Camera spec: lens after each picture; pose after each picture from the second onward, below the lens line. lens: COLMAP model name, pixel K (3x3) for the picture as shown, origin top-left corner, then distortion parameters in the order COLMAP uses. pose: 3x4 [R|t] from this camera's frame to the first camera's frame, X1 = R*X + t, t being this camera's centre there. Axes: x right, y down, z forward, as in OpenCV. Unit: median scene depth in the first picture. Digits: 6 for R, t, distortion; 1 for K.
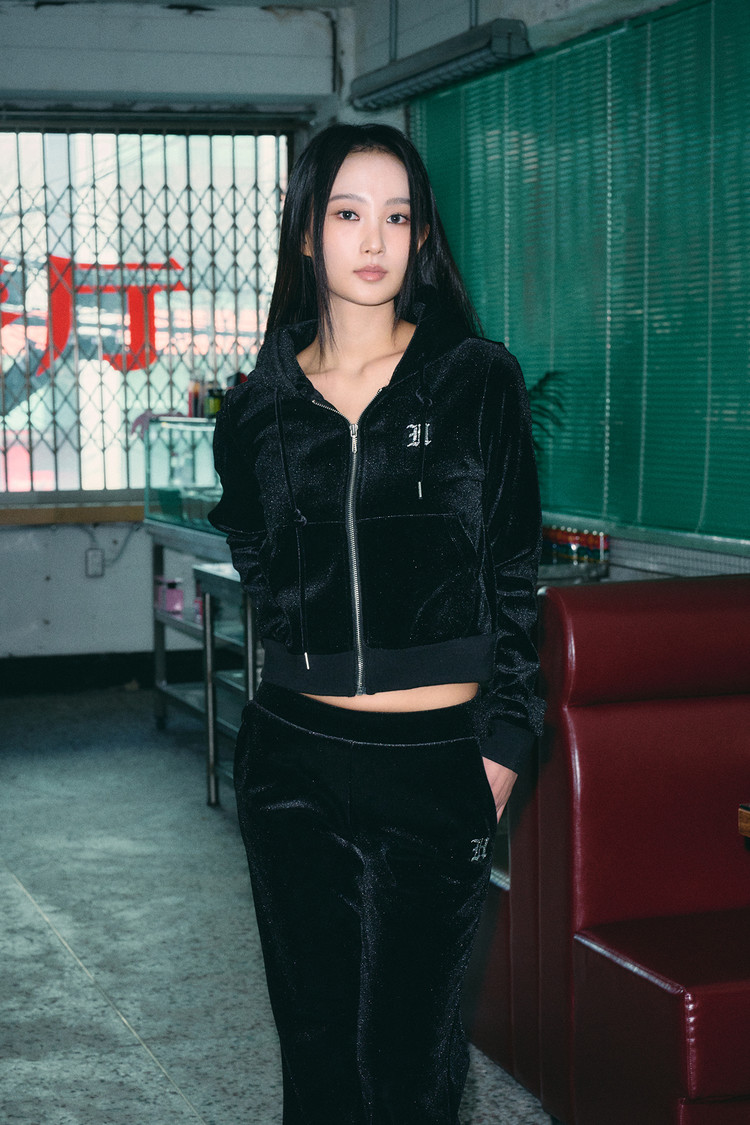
lens RADIAL K [[2226.0, 0, 394.2], [0, 2226.0, 551.3], [0, 0, 1]] dist [0.009609, 0.029170]
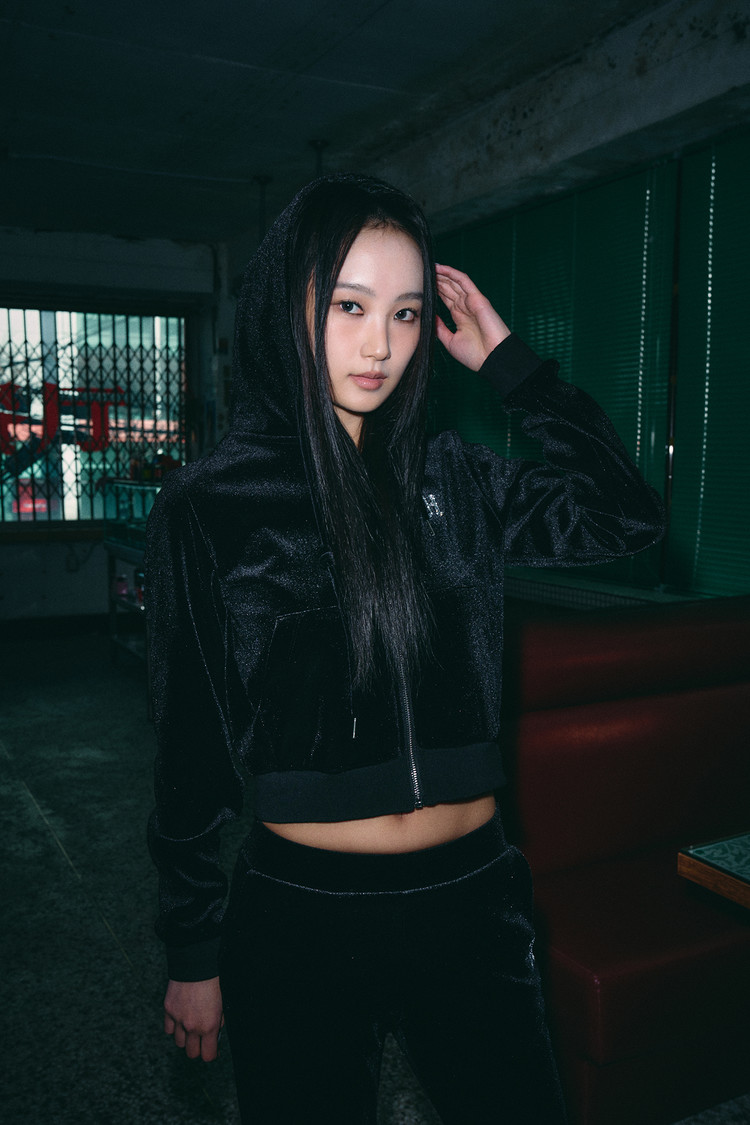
lens RADIAL K [[1052.1, 0, 375.0], [0, 1052.1, 562.5], [0, 0, 1]] dist [-0.029923, 0.146887]
pose [[0.988365, -0.000731, 0.152101, -0.031936], [-0.002938, 0.999710, 0.023897, -0.018064], [-0.152074, -0.024066, 0.988076, 0.192896]]
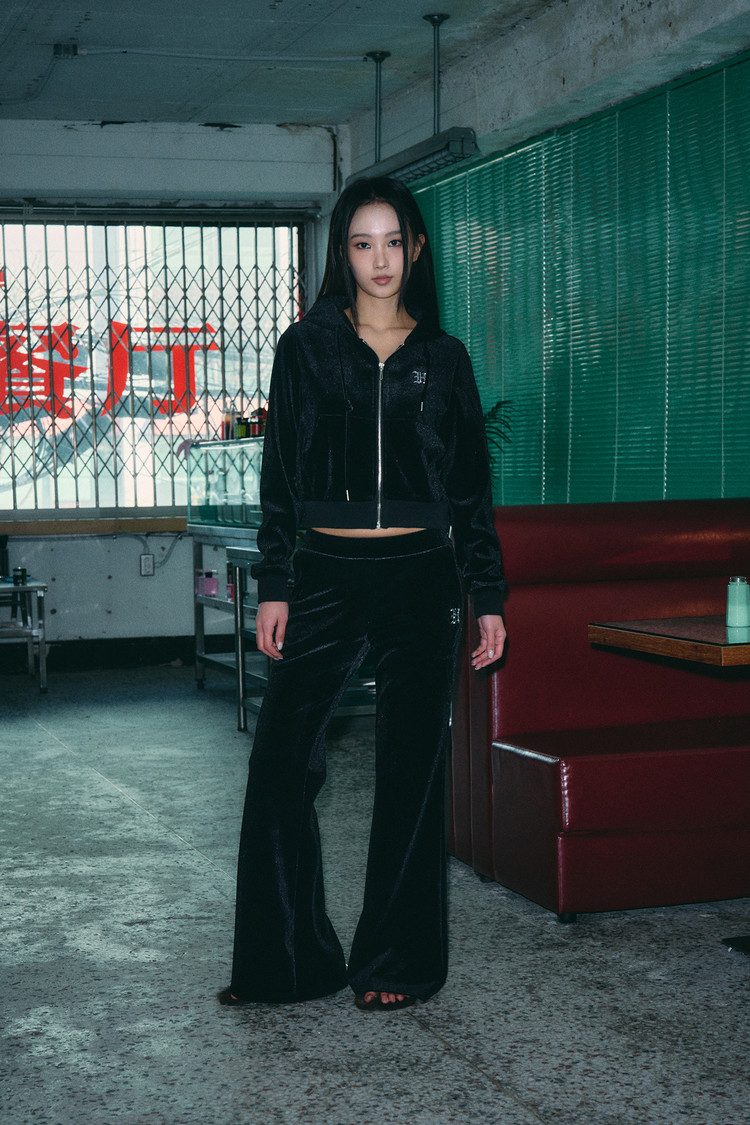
lens RADIAL K [[1986.1, 0, 375.0], [0, 1986.1, 562.5], [0, 0, 1]] dist [0.022975, -0.068248]
pose [[0.999912, -0.005490, -0.012091, 0.009580], [0.005144, 0.999582, -0.028454, 0.043357], [0.012242, 0.028390, 0.999522, -0.144322]]
